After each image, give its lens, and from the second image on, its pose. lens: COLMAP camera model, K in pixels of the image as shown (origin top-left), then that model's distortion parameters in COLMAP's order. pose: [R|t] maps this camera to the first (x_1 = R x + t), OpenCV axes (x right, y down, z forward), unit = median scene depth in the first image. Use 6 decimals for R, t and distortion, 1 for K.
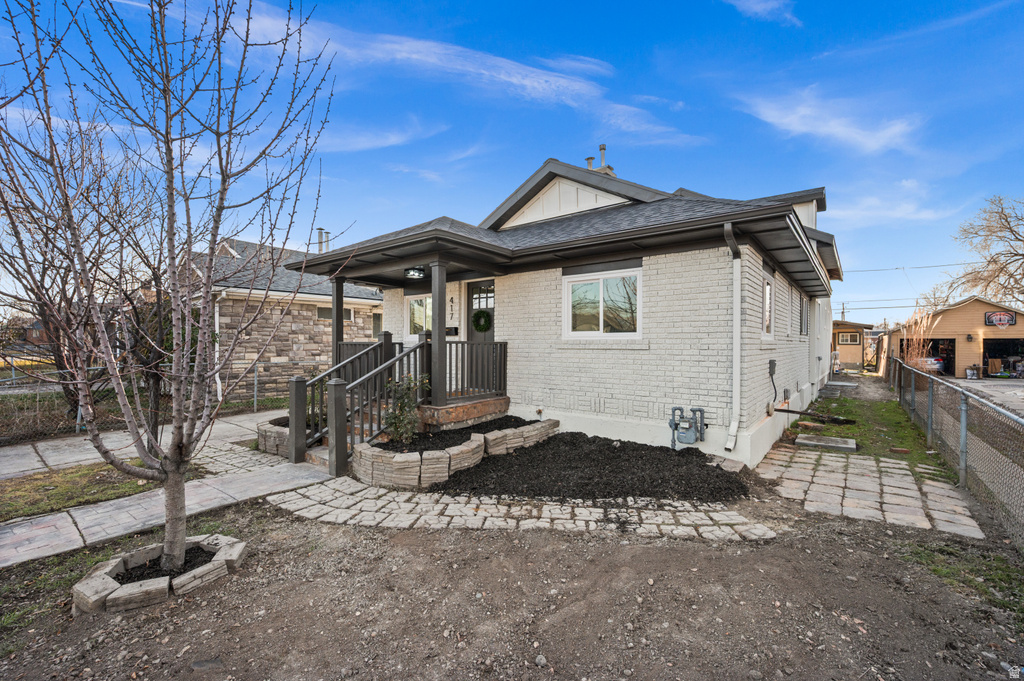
lens RADIAL K [[452.3, 0, 510.2], [0, 452.3, 341.3], [0, 0, 1]] dist [0.000265, -0.000204]
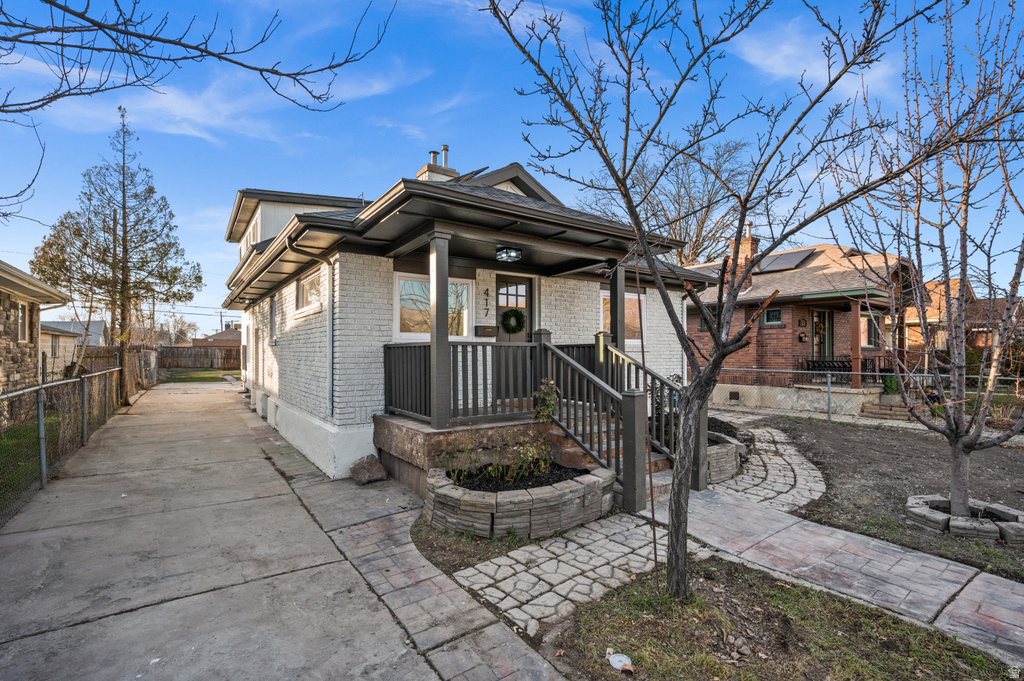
lens RADIAL K [[462.3, 0, 514.5], [0, 462.3, 357.5], [0, 0, 1]] dist [0.000869, 0.000340]
pose [[0.282649, -0.006364, 0.959202, -0.915888], [-0.004755, 0.999956, 0.008036, 0.018862], [-0.959212, -0.006833, 0.282606, 0.729363]]
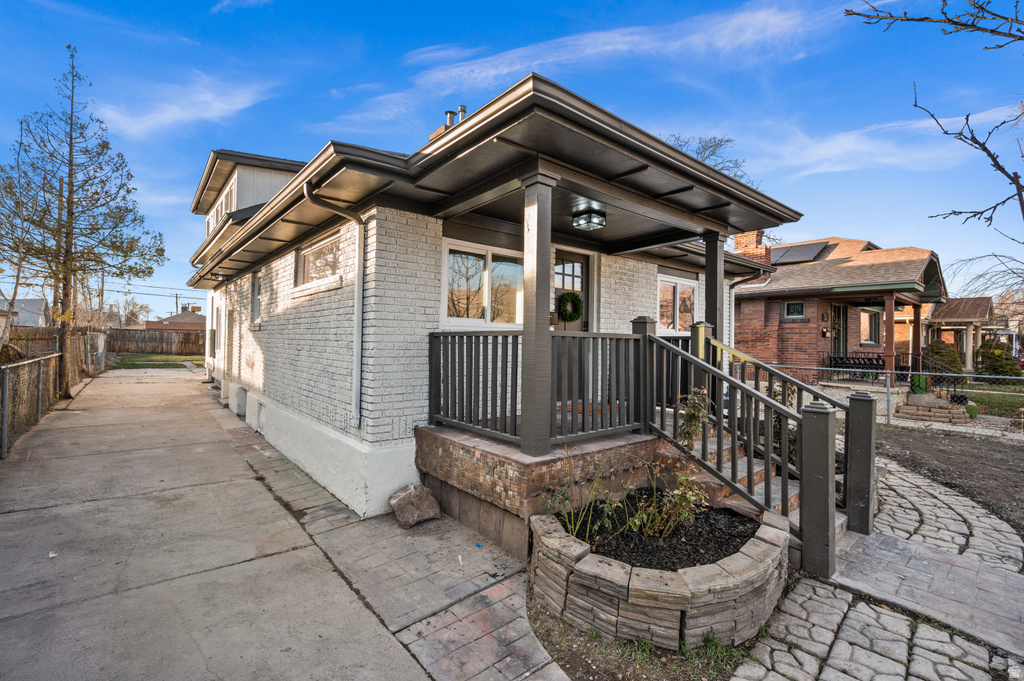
lens RADIAL K [[452.3, 0, 510.2], [0, 452.3, 341.3], [0, 0, 1]] dist [0.000265, -0.000204]
pose [[0.212055, 0.008770, 0.977218, -0.781591], [-0.022219, 0.999745, -0.004151, 0.015653], [-0.977005, -0.020833, 0.212196, 0.922642]]
